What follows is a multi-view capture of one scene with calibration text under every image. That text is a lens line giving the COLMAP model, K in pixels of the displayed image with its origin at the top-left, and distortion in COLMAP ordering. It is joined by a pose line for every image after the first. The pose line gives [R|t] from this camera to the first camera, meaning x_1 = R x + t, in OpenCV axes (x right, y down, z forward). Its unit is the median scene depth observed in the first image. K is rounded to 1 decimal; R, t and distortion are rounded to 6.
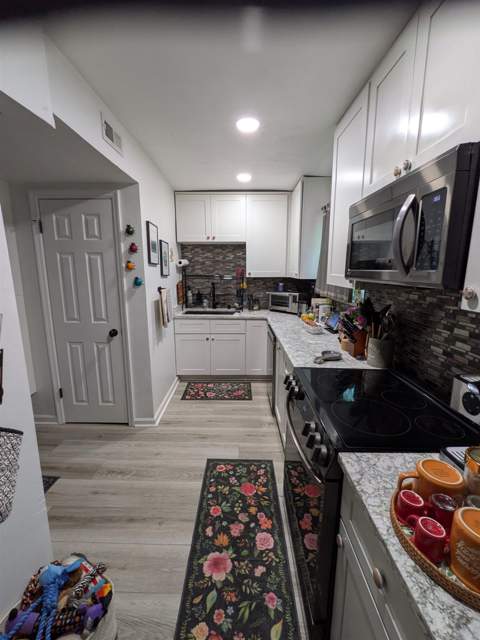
lens RADIAL K [[277.6, 0, 239.0], [0, 277.6, 319.0], [0, 0, 1]] dist [0.003444, 0.000110]
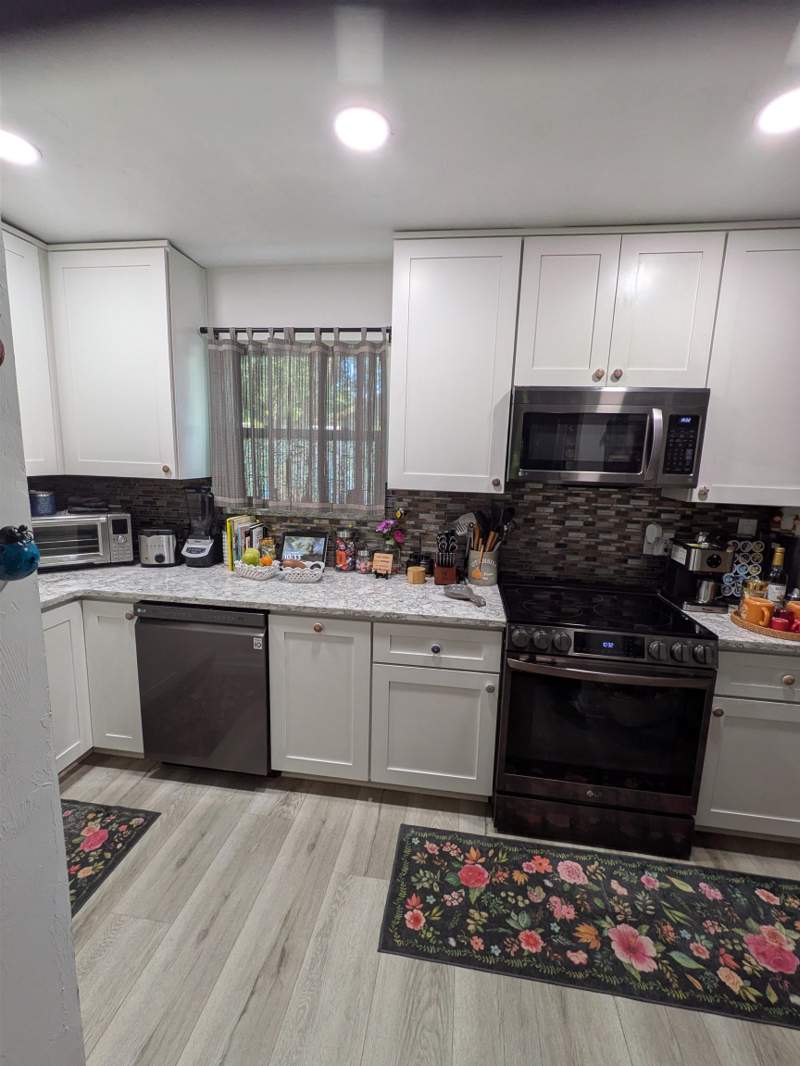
lens RADIAL K [[462.3, 0, 400.8], [0, 462.3, 534.0], [0, 0, 1]] dist [0.003444, 0.000110]
pose [[0.131502, -0.161286, 0.978107, -0.895698], [0.145972, 0.979071, 0.141820, -0.218895], [-0.980510, 0.124127, 0.152293, 1.090497]]
